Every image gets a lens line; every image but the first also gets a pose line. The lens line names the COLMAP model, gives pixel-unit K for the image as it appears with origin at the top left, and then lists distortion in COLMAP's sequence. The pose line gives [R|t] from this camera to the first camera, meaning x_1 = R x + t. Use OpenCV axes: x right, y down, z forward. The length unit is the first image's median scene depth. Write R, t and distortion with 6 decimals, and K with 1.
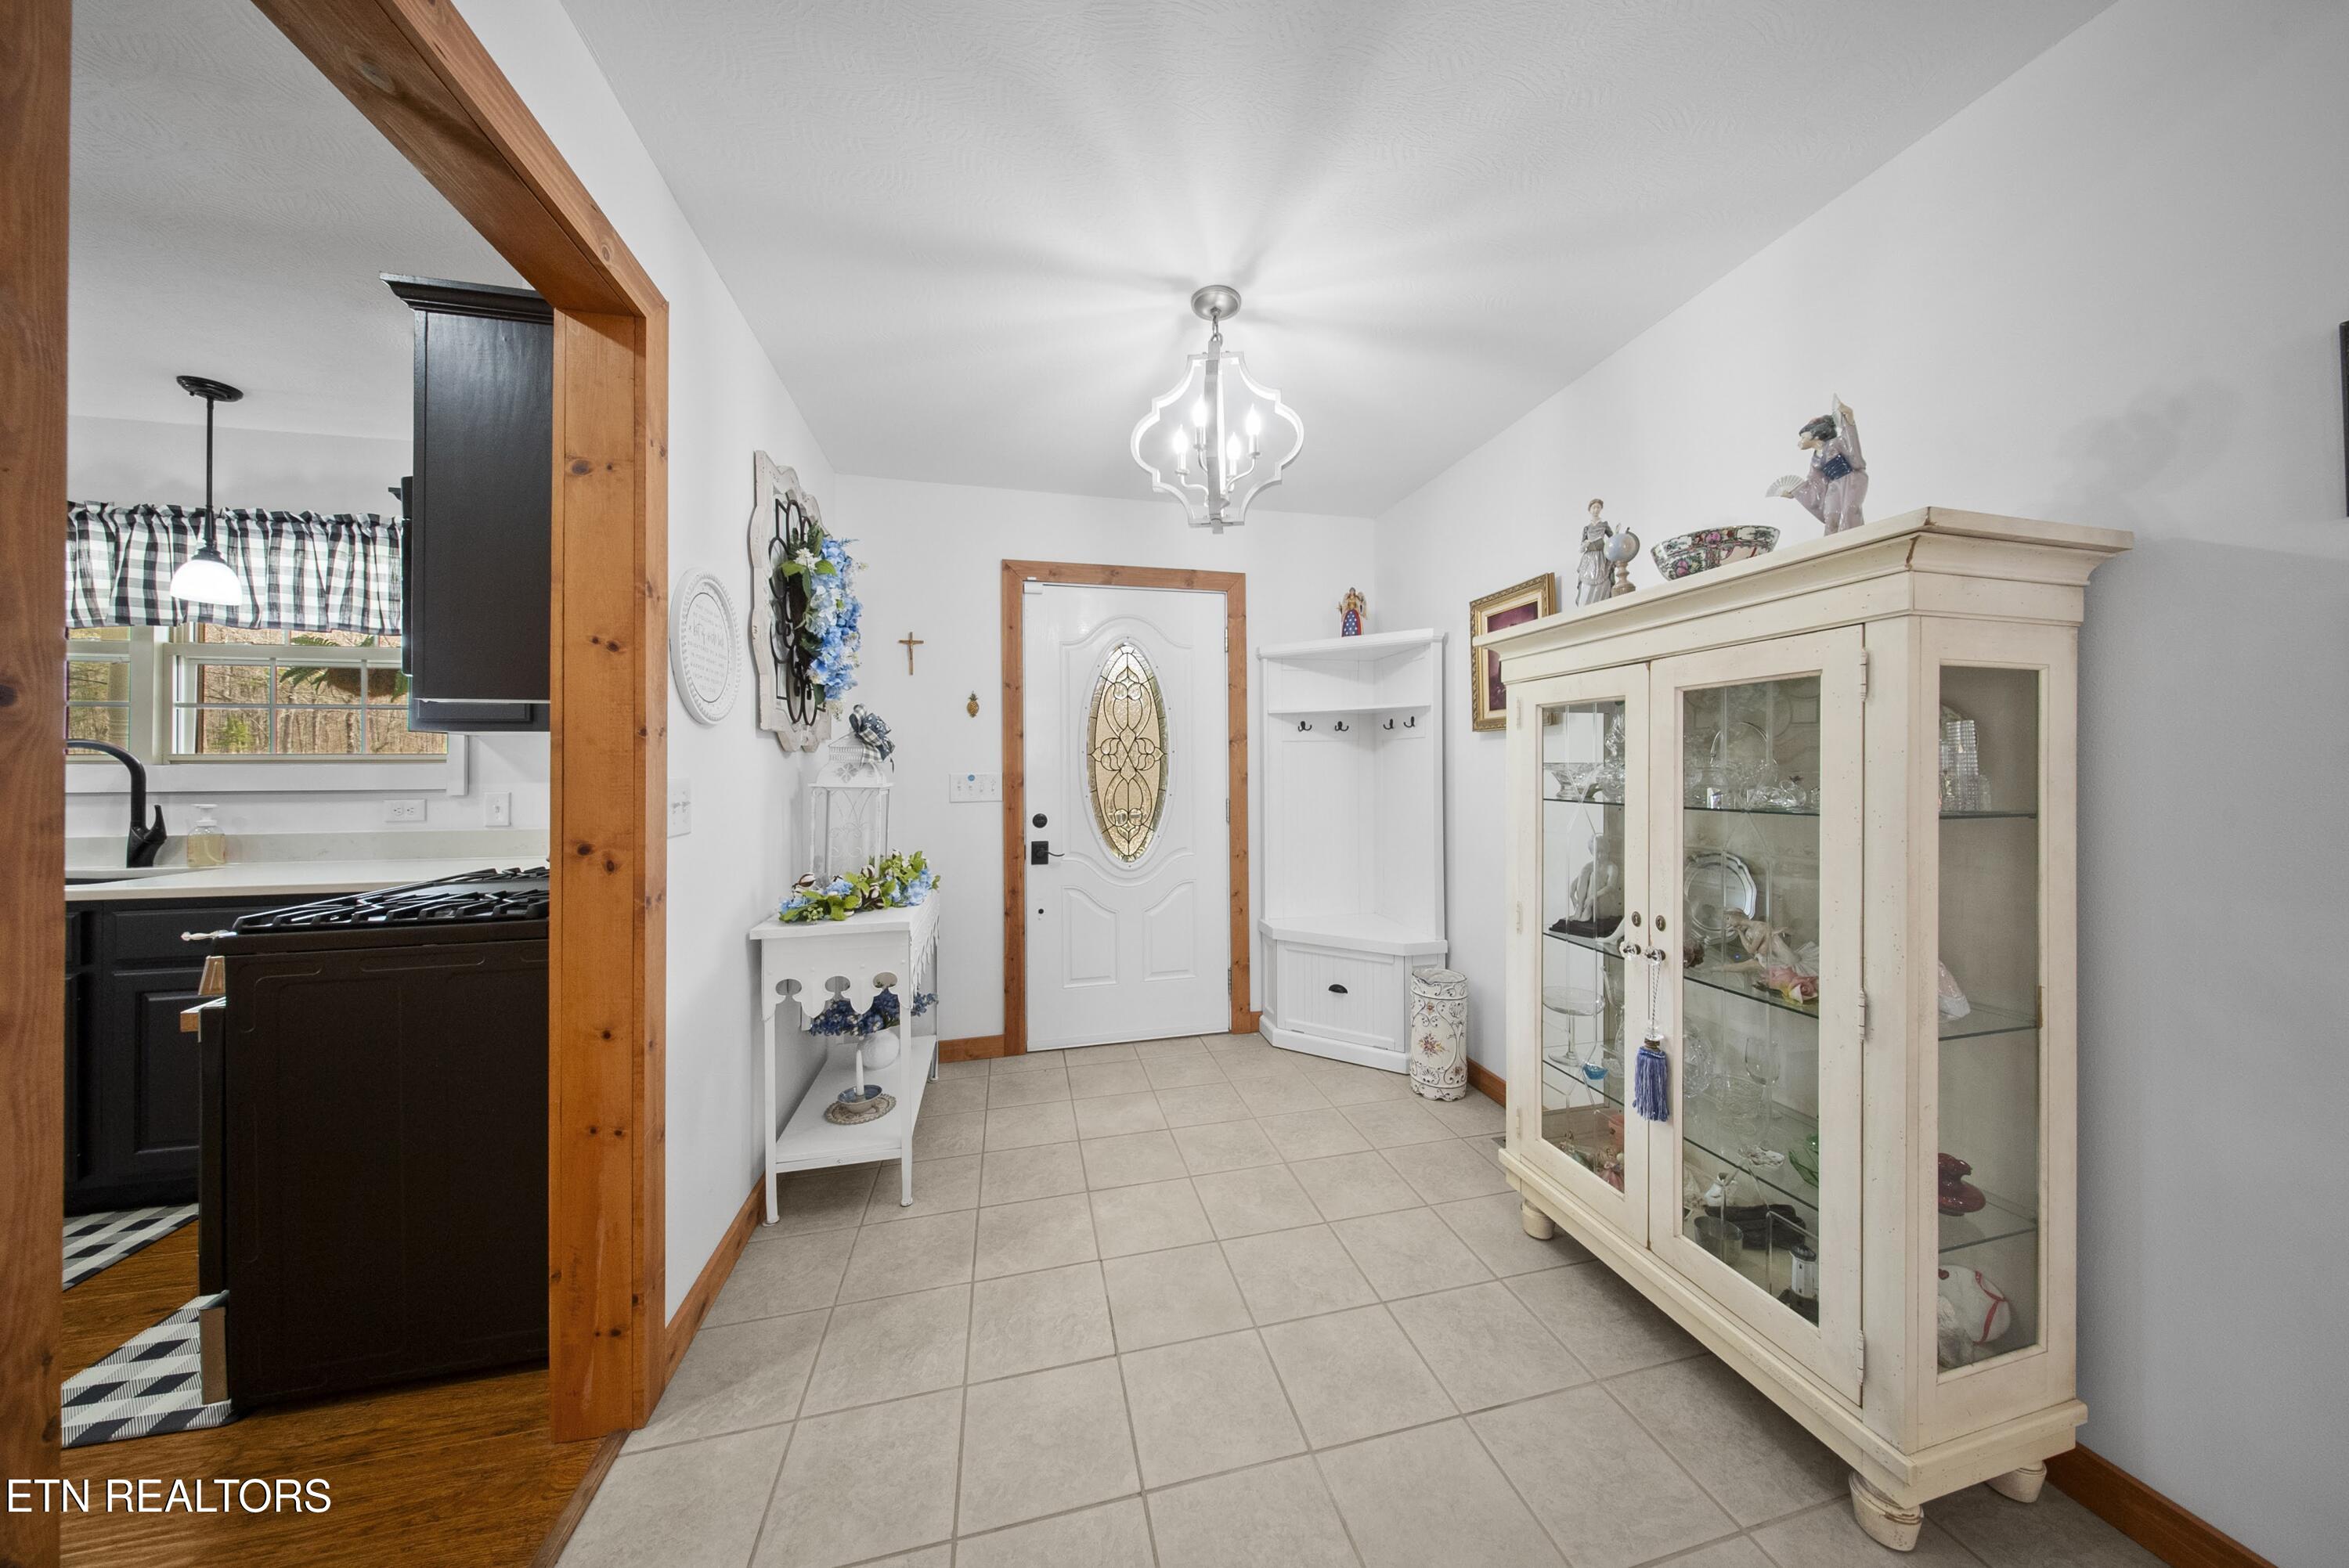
lens RADIAL K [[724.2, 0, 1180.3], [0, 724.2, 772.5], [0, 0, 1]] dist [-0.005638, -0.000024]
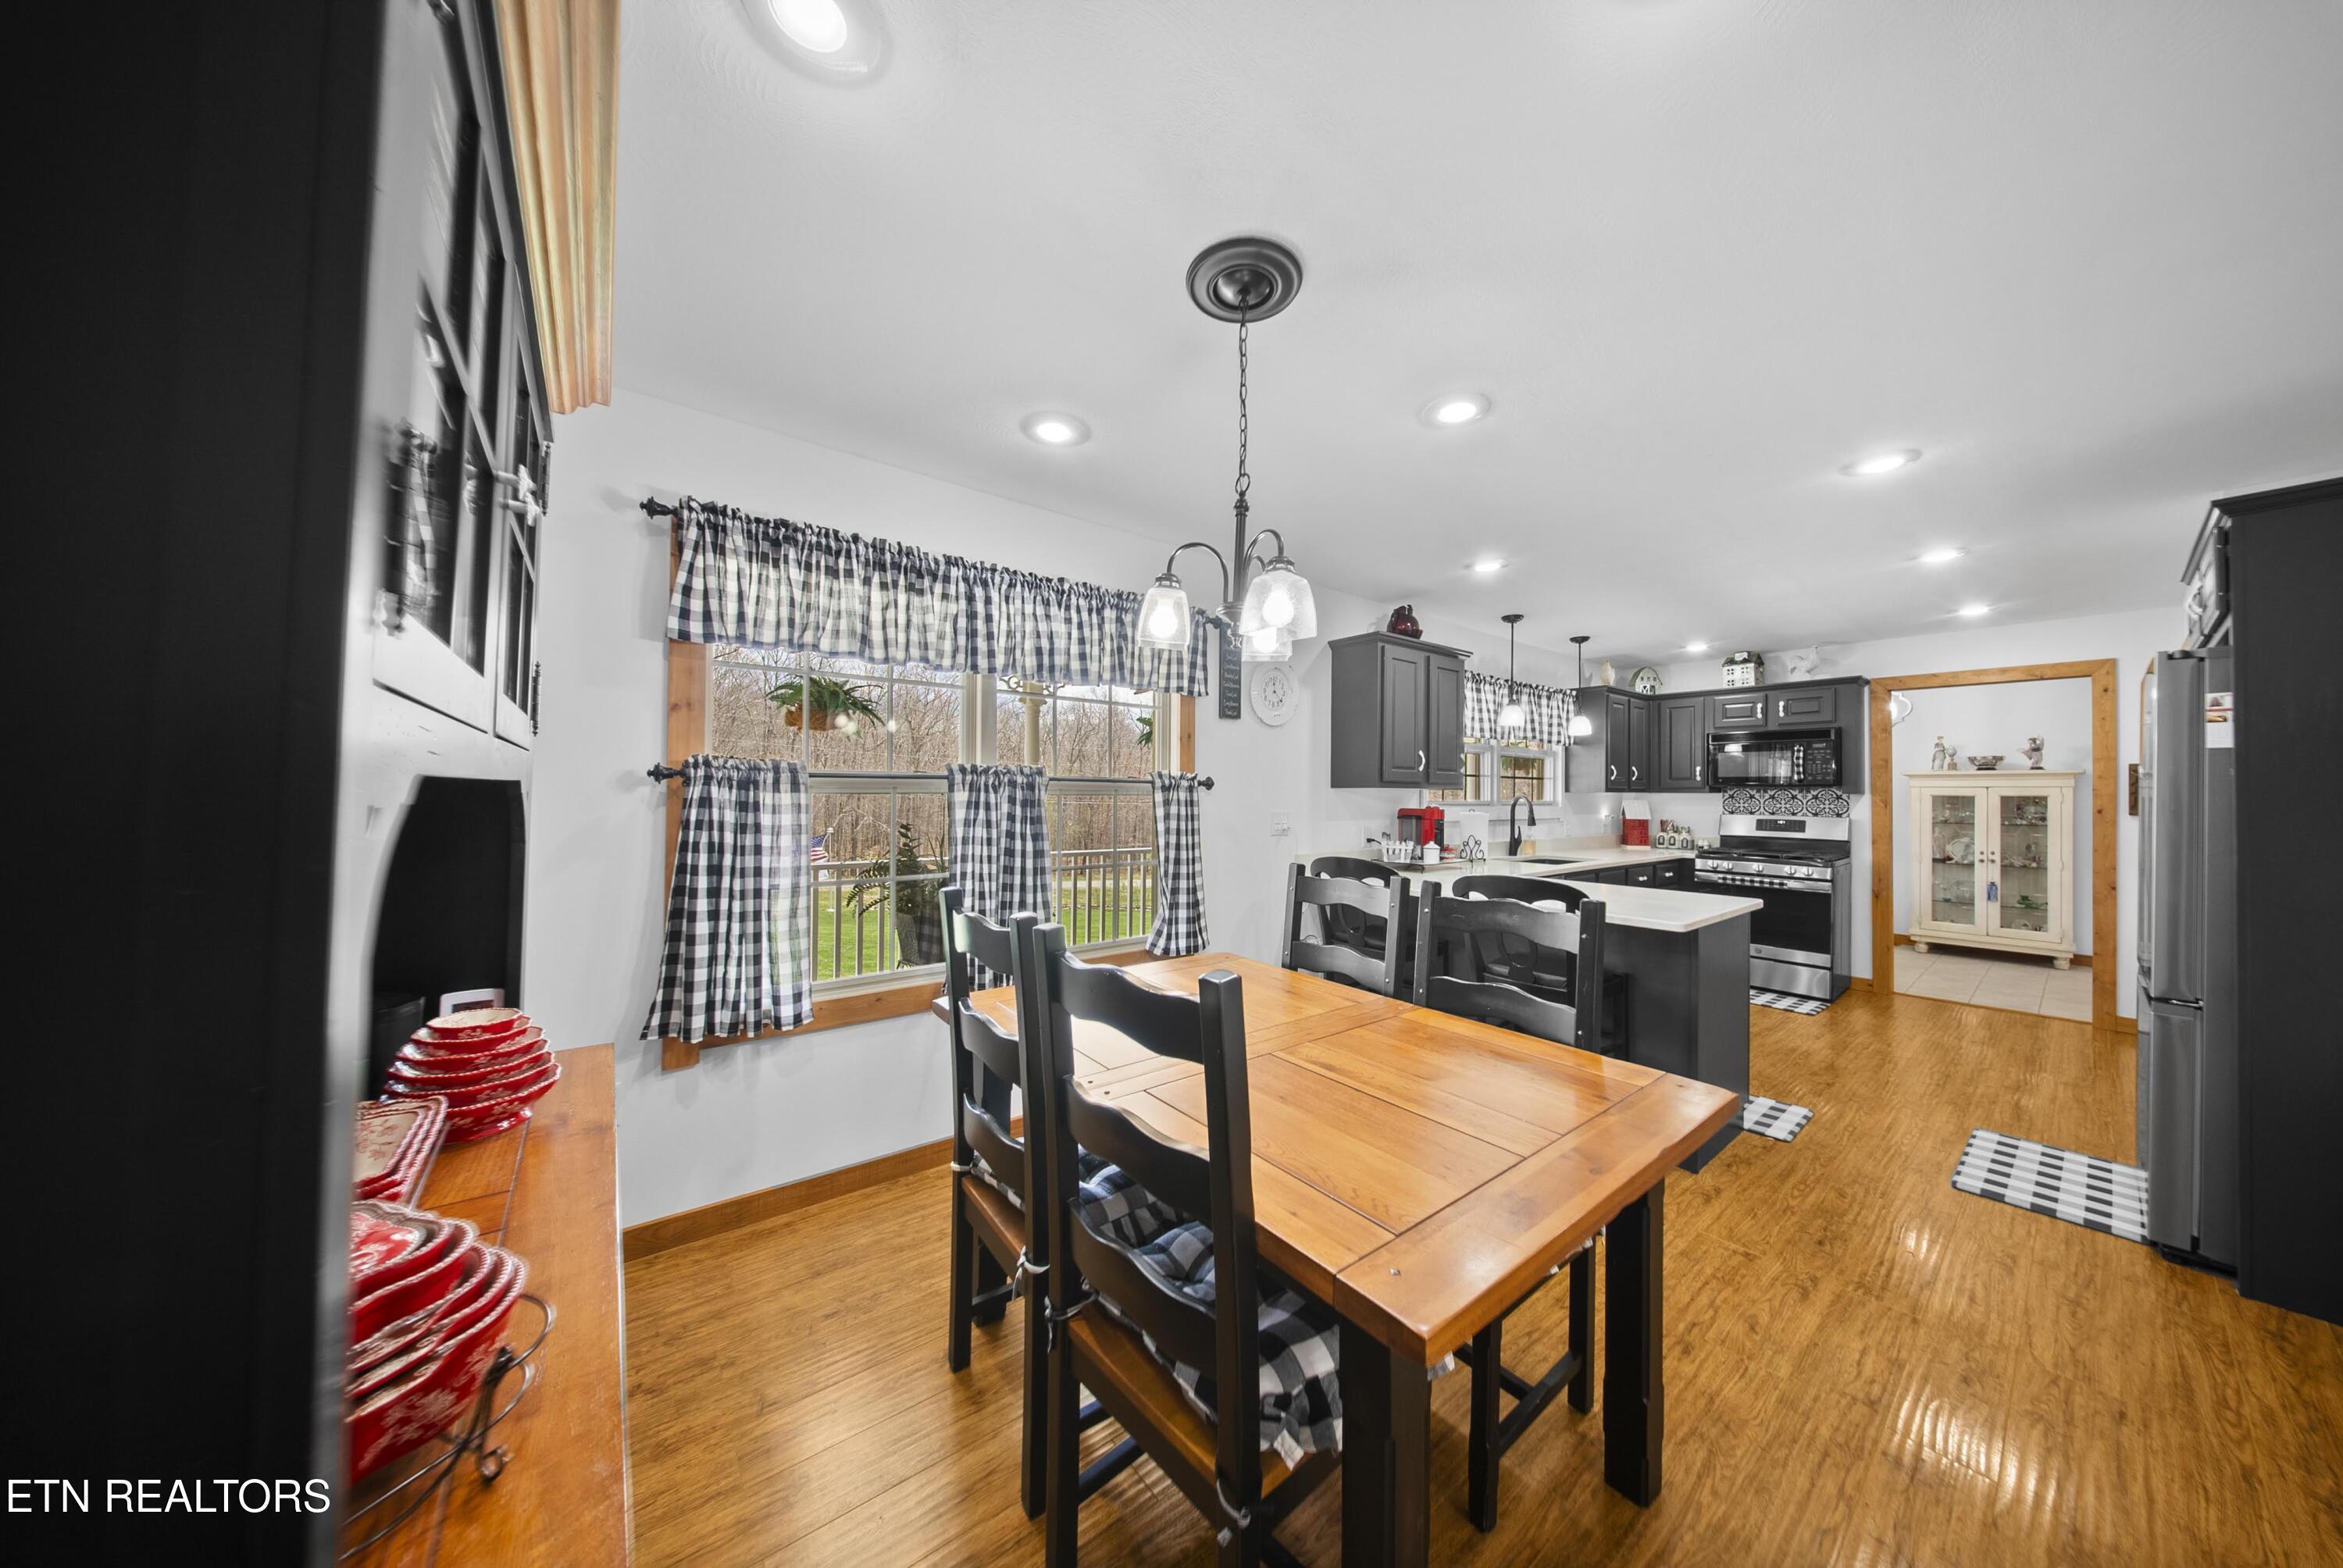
lens RADIAL K [[712.4, 0, 1177.9], [0, 712.4, 792.2], [0, 0, 1]] dist [-0.004637, -0.000064]
pose [[0.914103, 0.018807, 0.405045, -3.110330], [-0.016992, 0.999823, -0.008076, -0.017870], [-0.405125, 0.000499, 0.914261, -0.482097]]
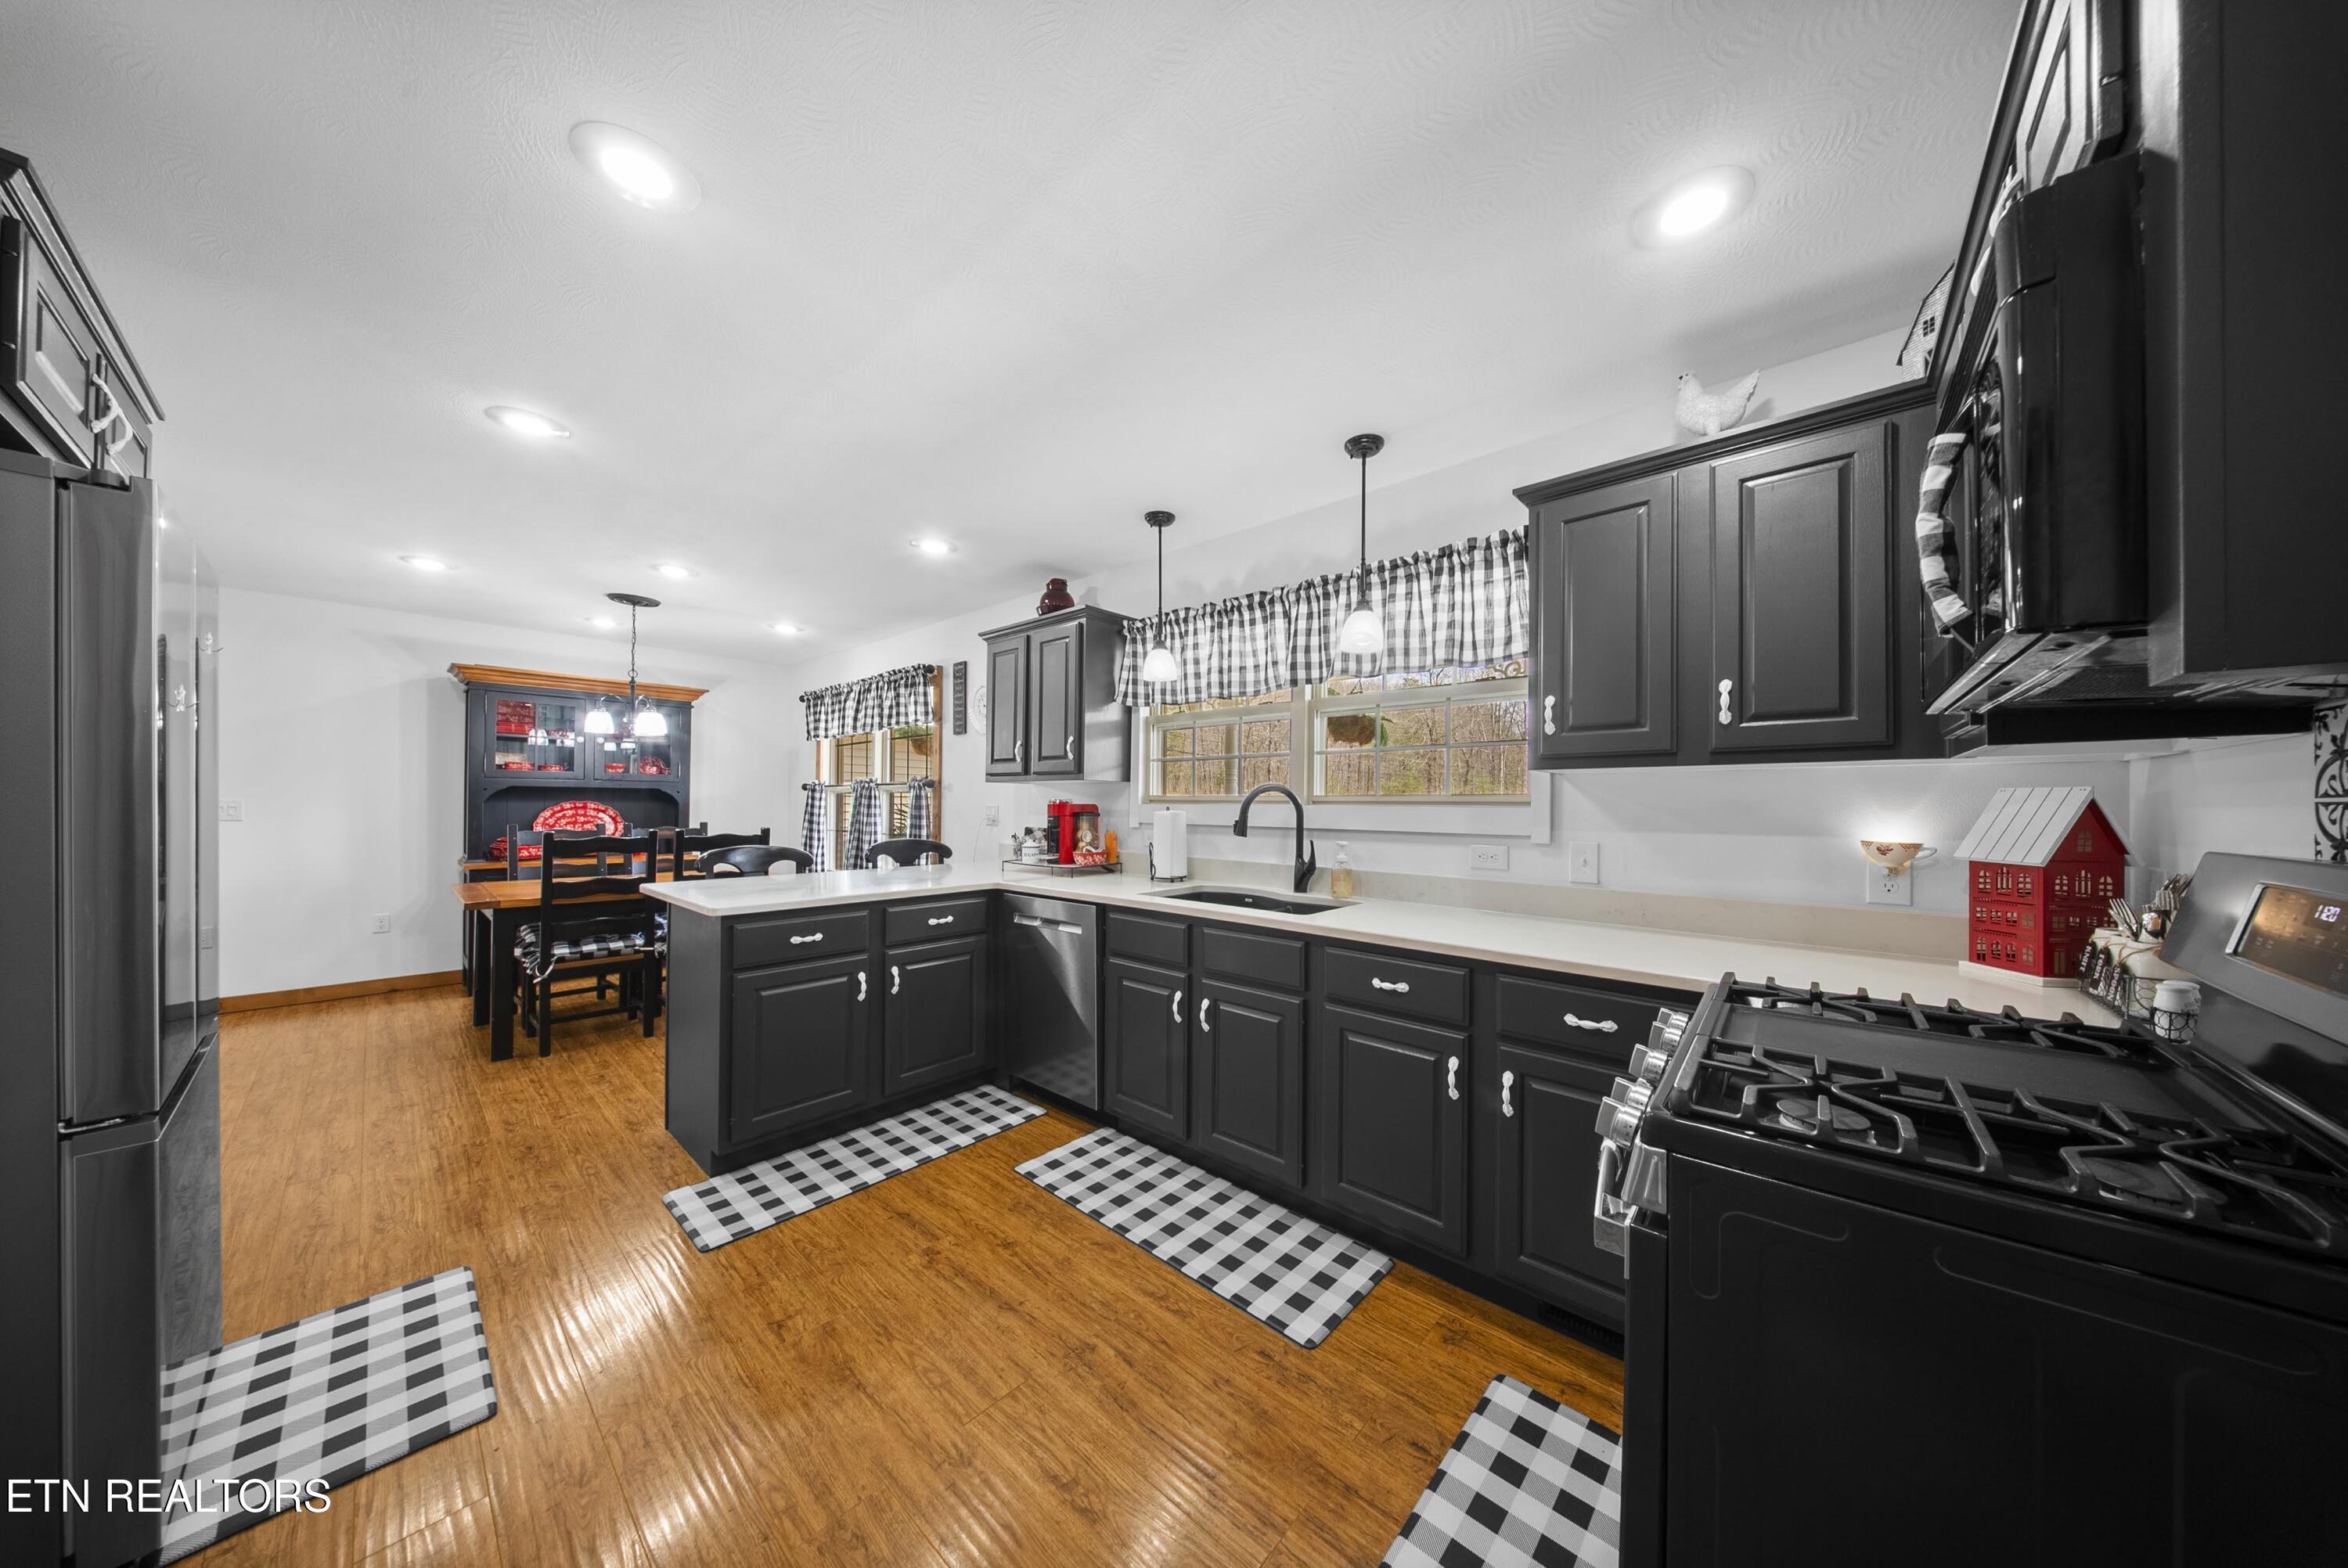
lens RADIAL K [[722.2, 0, 1201.1], [0, 722.2, 805.4], [0, 0, 1]] dist [-0.000053, 0.000001]
pose [[0.582575, 0.014422, -0.812649, -0.580008], [-0.012187, 0.999885, 0.009008, -0.018032], [0.812685, 0.004656, 0.582684, 0.177291]]
